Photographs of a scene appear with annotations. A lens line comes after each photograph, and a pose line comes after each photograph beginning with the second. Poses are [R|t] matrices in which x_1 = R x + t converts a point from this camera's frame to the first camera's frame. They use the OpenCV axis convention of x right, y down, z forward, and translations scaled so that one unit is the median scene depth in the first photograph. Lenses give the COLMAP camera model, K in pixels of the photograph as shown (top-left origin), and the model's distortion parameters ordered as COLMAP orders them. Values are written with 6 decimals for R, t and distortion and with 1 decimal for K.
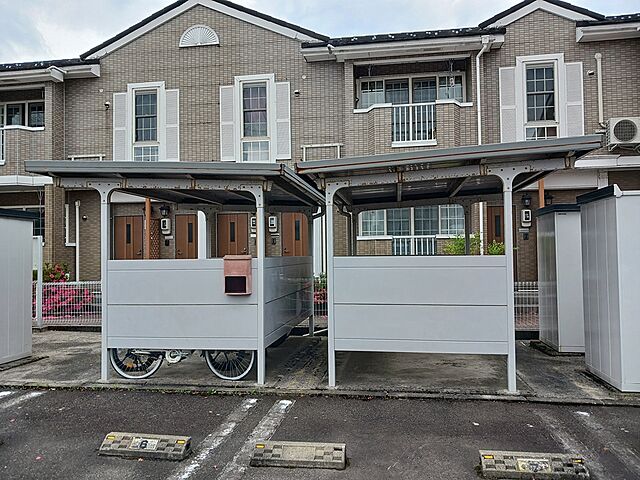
lens RADIAL K [[497.7, 0, 320.0], [0, 497.7, 240.0], [0, 0, 1]] dist [0.013717, -0.000015]
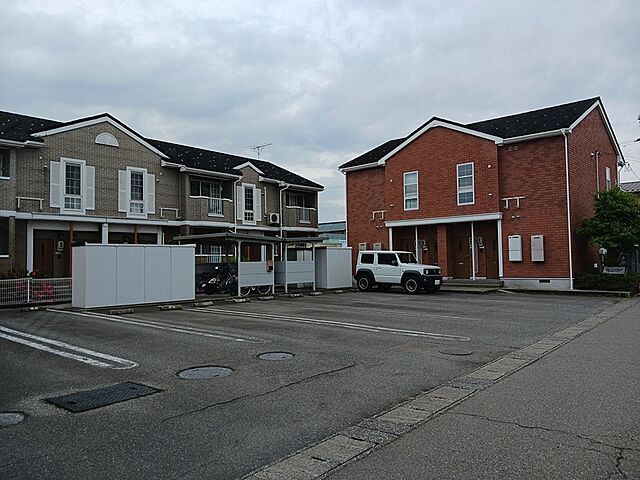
lens RADIAL K [[449.8, 0, 320.0], [0, 449.8, 240.0], [0, 0, 1]] dist [-0.027003, -0.000554]
pose [[0.559956, 0.047120, 0.827181, -1.131976], [-0.011908, 0.998736, -0.048831, 0.015053], [-0.828436, 0.017493, 0.559810, -0.511356]]
